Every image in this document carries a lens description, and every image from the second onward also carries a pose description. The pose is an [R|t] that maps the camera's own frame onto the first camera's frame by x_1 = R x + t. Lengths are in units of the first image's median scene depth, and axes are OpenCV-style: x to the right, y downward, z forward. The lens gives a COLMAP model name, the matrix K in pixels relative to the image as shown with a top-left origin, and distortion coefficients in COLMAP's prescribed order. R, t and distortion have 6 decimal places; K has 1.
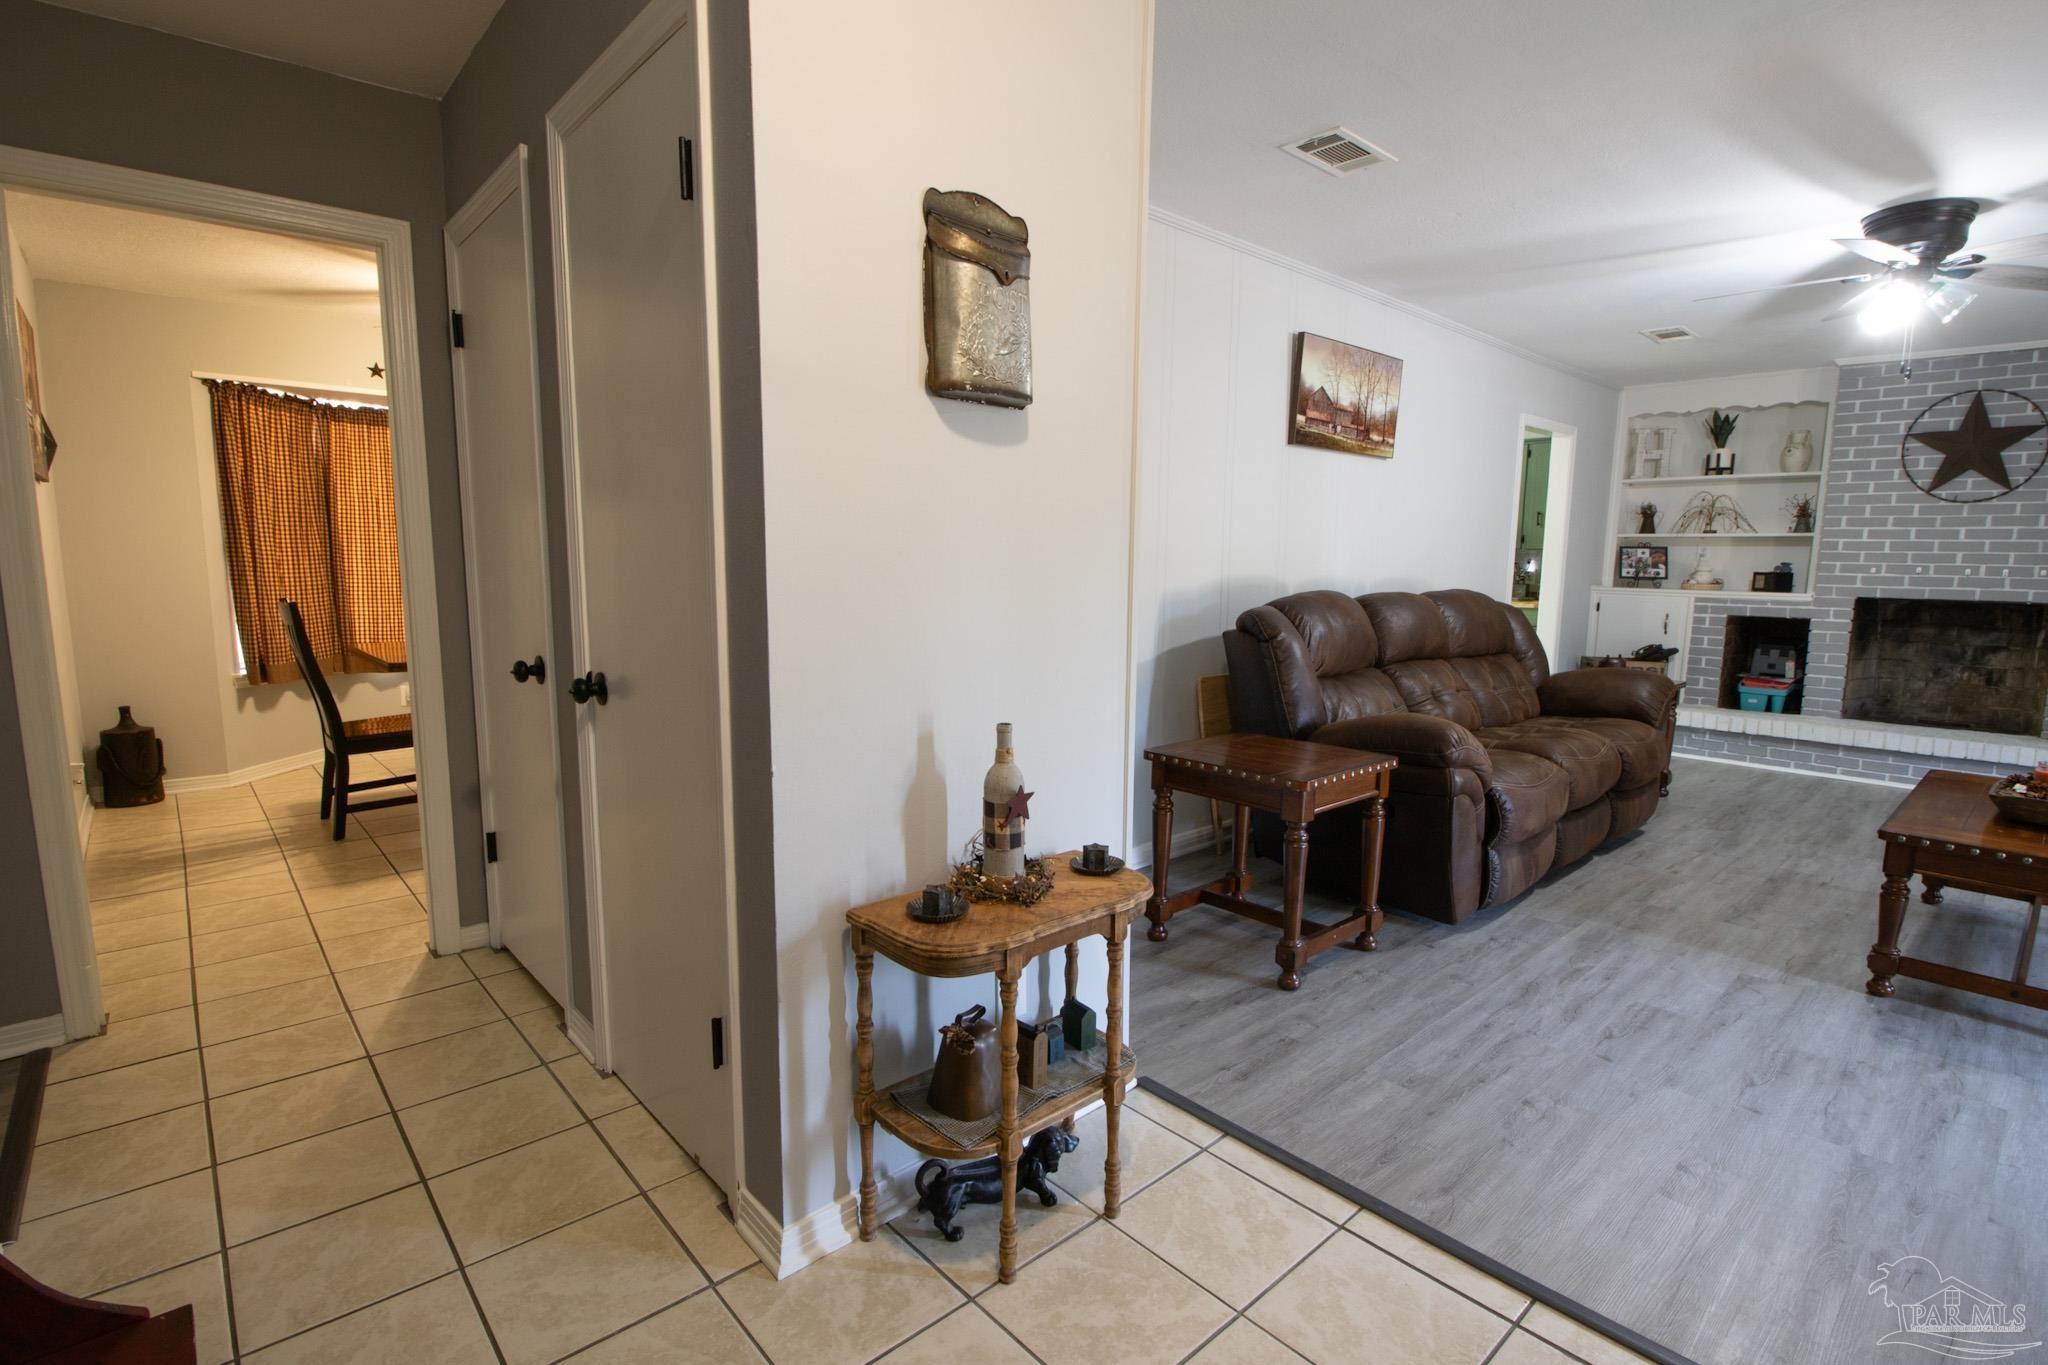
lens RADIAL K [[961.1, 0, 1018.3], [0, 961.1, 689.5], [0, 0, 1]] dist [-0.000994, -0.013154]
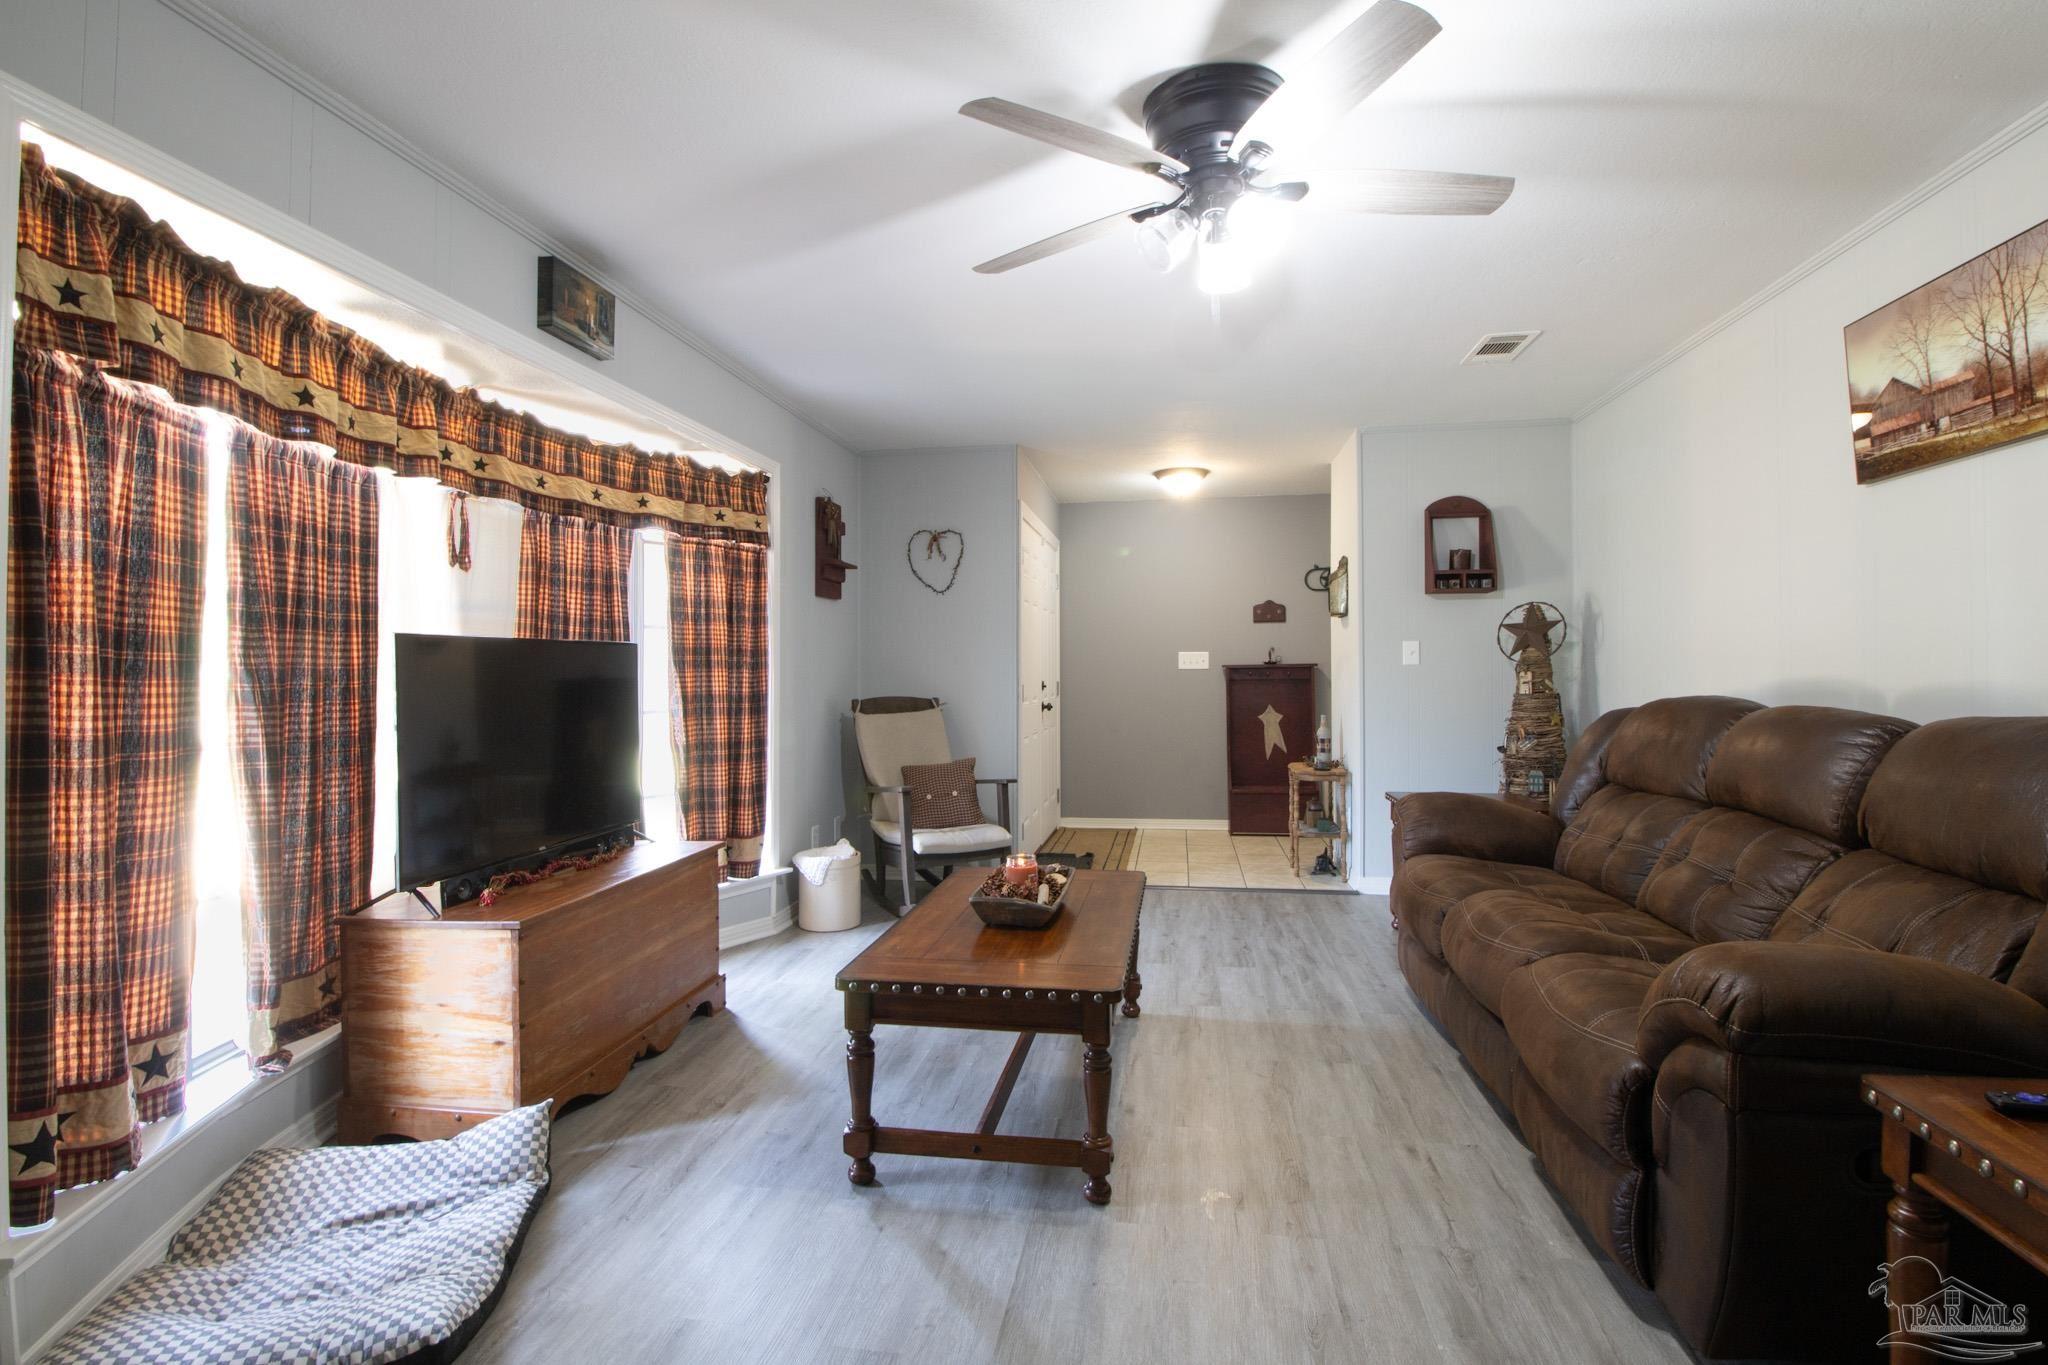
lens RADIAL K [[947.6, 0, 1013.7], [0, 947.6, 664.9], [0, 0, 1]] dist [-0.010605, -0.000773]
pose [[-0.783353, -0.011901, -0.621464, 1.143041], [-0.088195, 0.991829, 0.092177, -0.137437], [0.615289, 0.127017, -0.778001, 1.150057]]
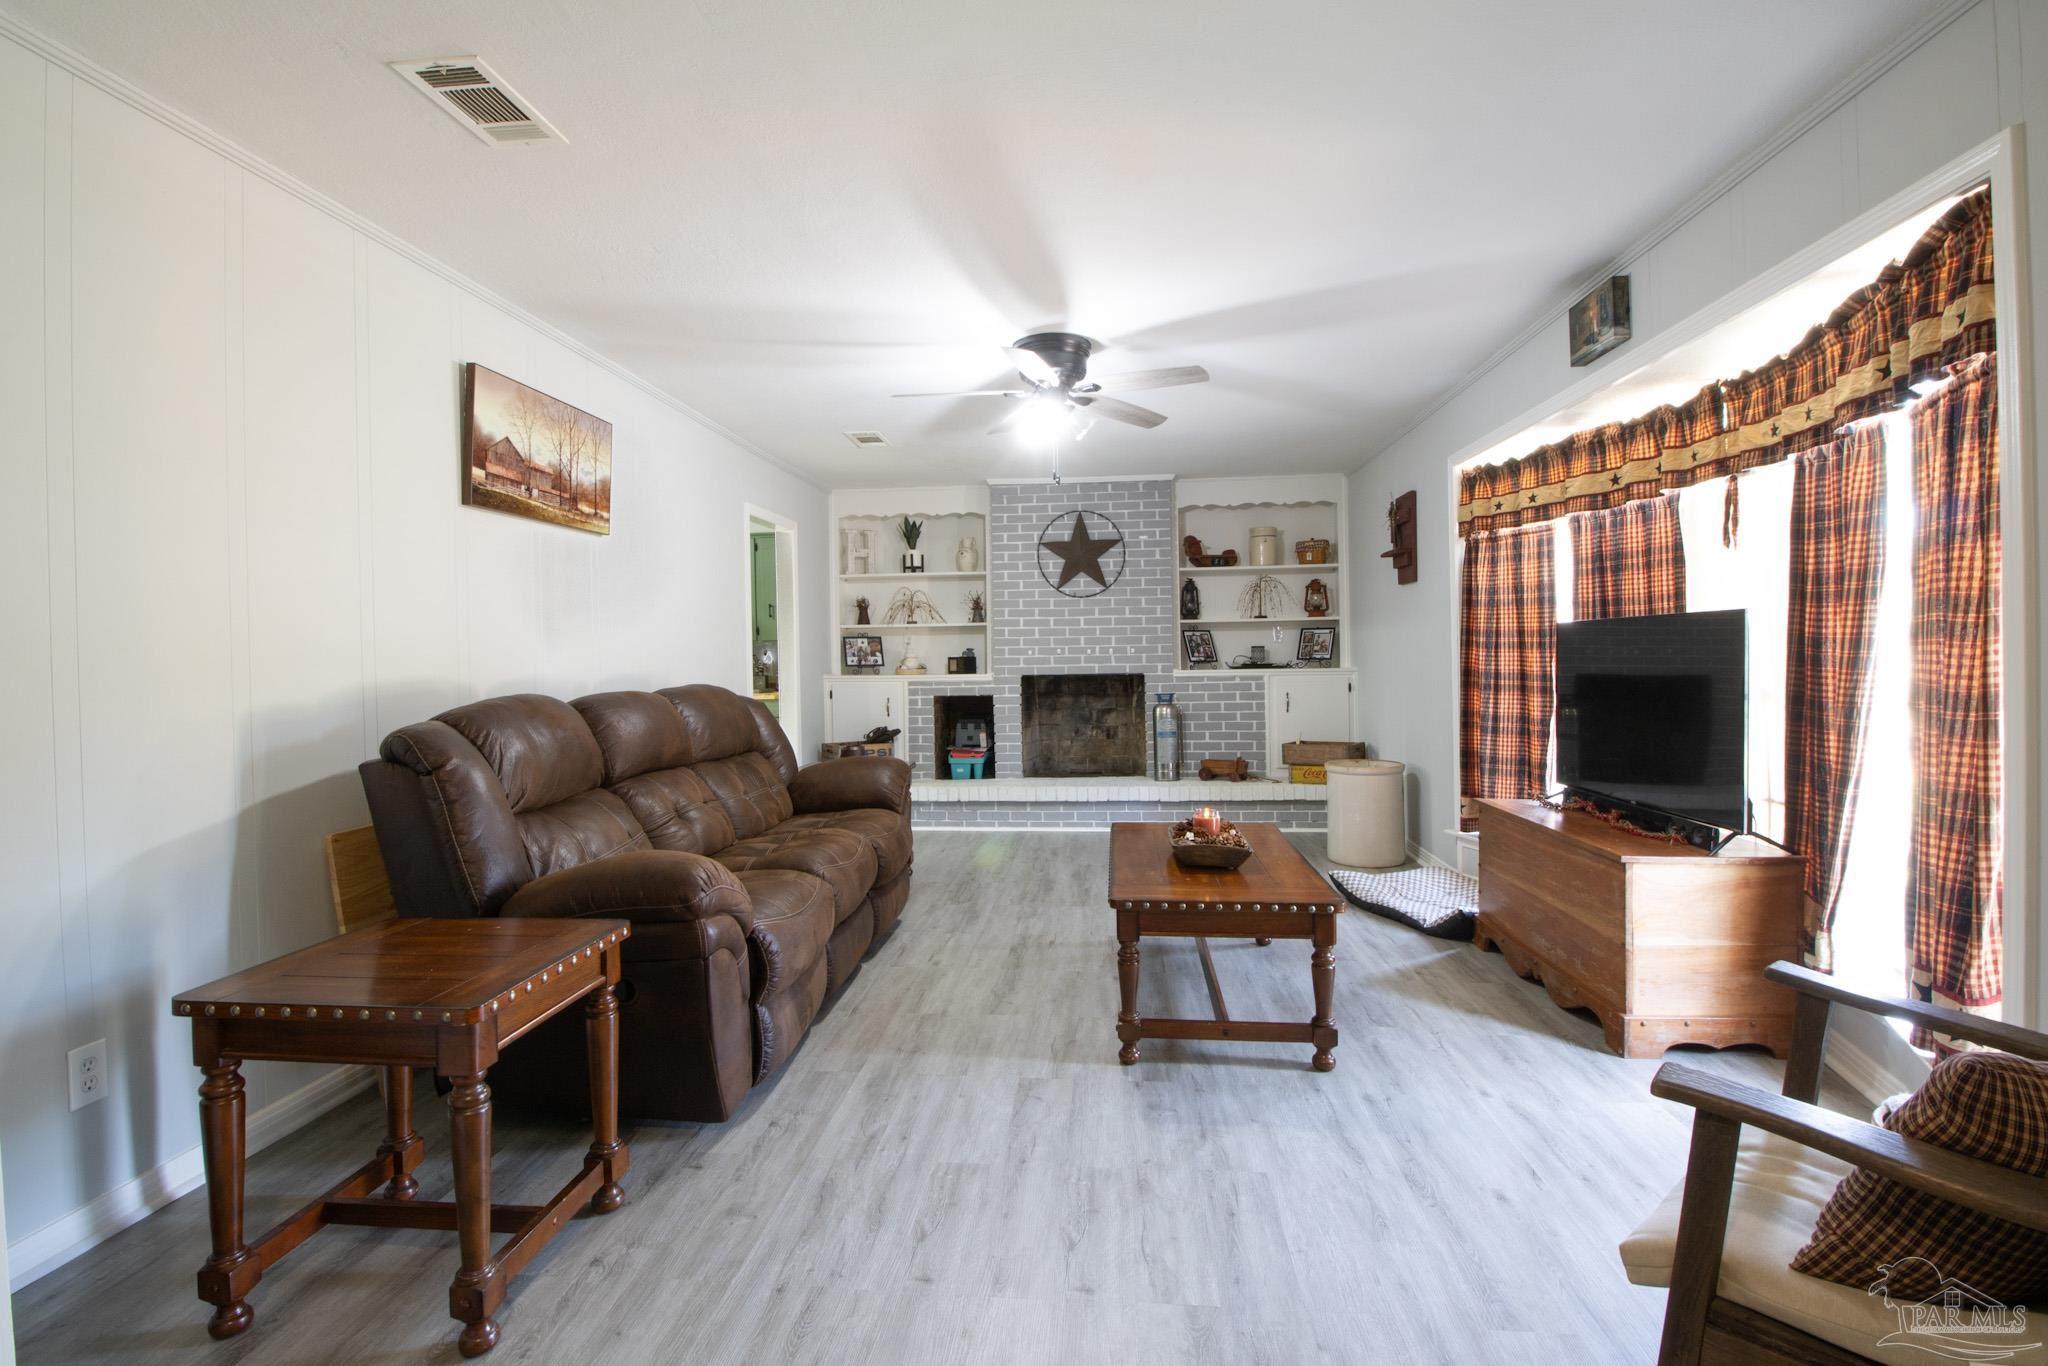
lens RADIAL K [[947.6, 0, 1013.7], [0, 947.6, 665.4], [0, 0, 1]] dist [-0.010605, -0.000773]
pose [[0.735644, -0.030819, 0.676667, 0.093173], [0.115129, 0.990118, -0.080069, -0.020504], [-0.667513, 0.136806, 0.731923, 0.183363]]
